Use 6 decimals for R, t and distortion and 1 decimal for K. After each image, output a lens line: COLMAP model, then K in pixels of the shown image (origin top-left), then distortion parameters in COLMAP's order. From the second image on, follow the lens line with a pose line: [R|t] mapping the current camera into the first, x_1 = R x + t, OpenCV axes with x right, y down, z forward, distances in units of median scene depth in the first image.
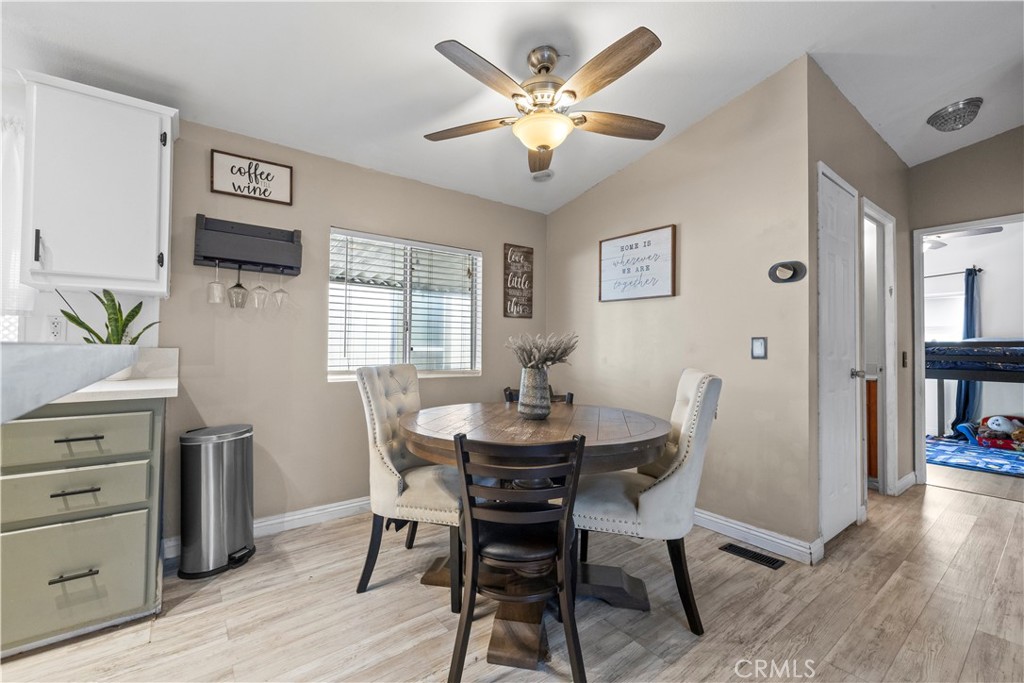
lens RADIAL K [[422.3, 0, 511.3], [0, 422.3, 341.1], [0, 0, 1]] dist [-0.002647, -0.000344]
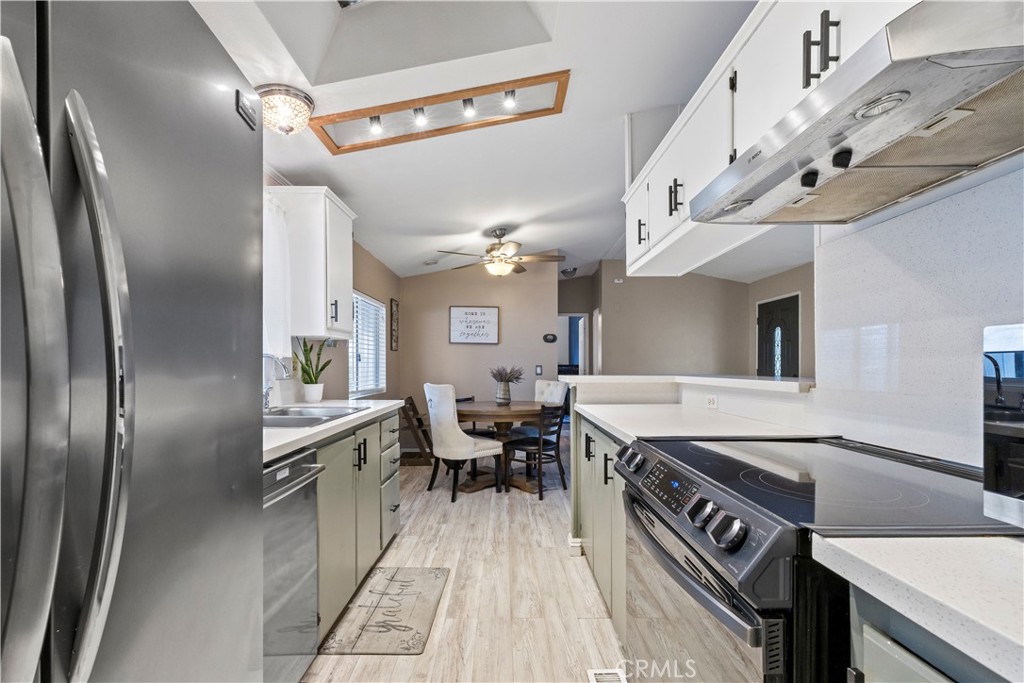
lens RADIAL K [[422.3, 0, 511.6], [0, 422.3, 370.6], [0, 0, 1]] dist [-0.002647, -0.000344]
pose [[0.599066, -0.006985, 0.800669, -1.338726], [-0.004102, 0.999922, 0.011793, -0.007682], [-0.800689, -0.010349, 0.598990, -0.251381]]
